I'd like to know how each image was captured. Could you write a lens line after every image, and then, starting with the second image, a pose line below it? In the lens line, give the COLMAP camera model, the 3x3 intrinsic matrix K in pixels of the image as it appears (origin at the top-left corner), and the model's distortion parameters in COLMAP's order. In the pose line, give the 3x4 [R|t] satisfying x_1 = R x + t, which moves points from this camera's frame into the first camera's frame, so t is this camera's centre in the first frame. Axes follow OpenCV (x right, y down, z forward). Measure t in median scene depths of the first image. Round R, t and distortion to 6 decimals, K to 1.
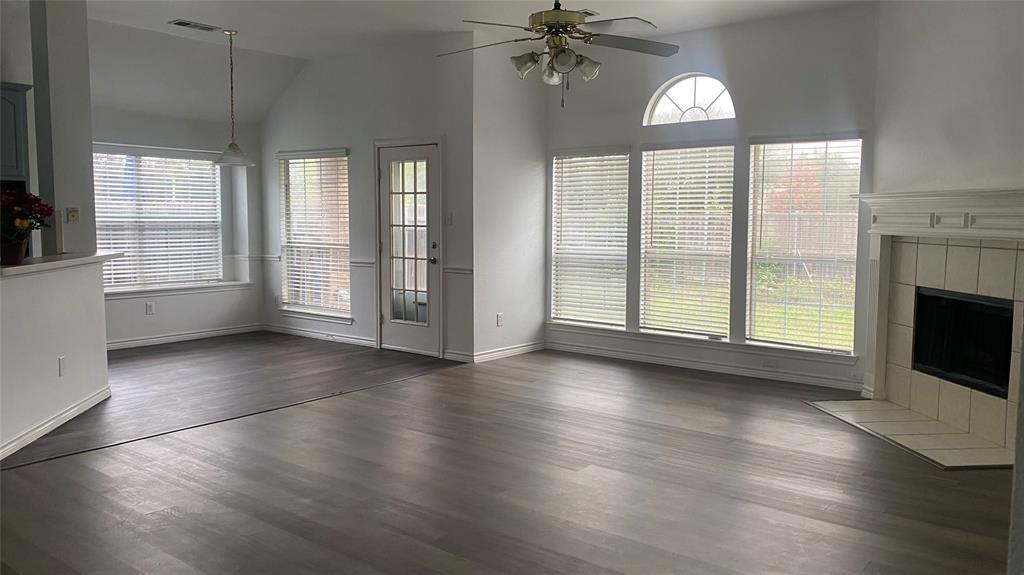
lens RADIAL K [[777.6, 0, 515.7], [0, 777.6, 293.8], [0, 0, 1]] dist [0.068482, -0.108324]
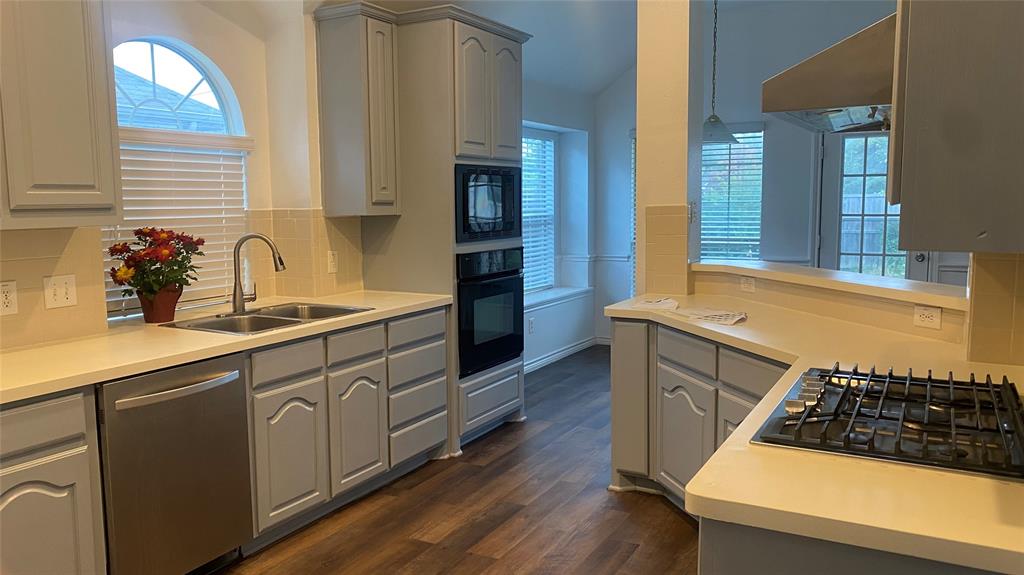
lens RADIAL K [[777.6, 0, 515.7], [0, 777.6, 293.8], [0, 0, 1]] dist [0.068482, -0.108324]
pose [[0.982051, -0.029735, 0.186257, -0.778668], [0.026977, 0.999486, 0.017329, -0.034177], [-0.186676, -0.011993, 0.982348, 0.306457]]
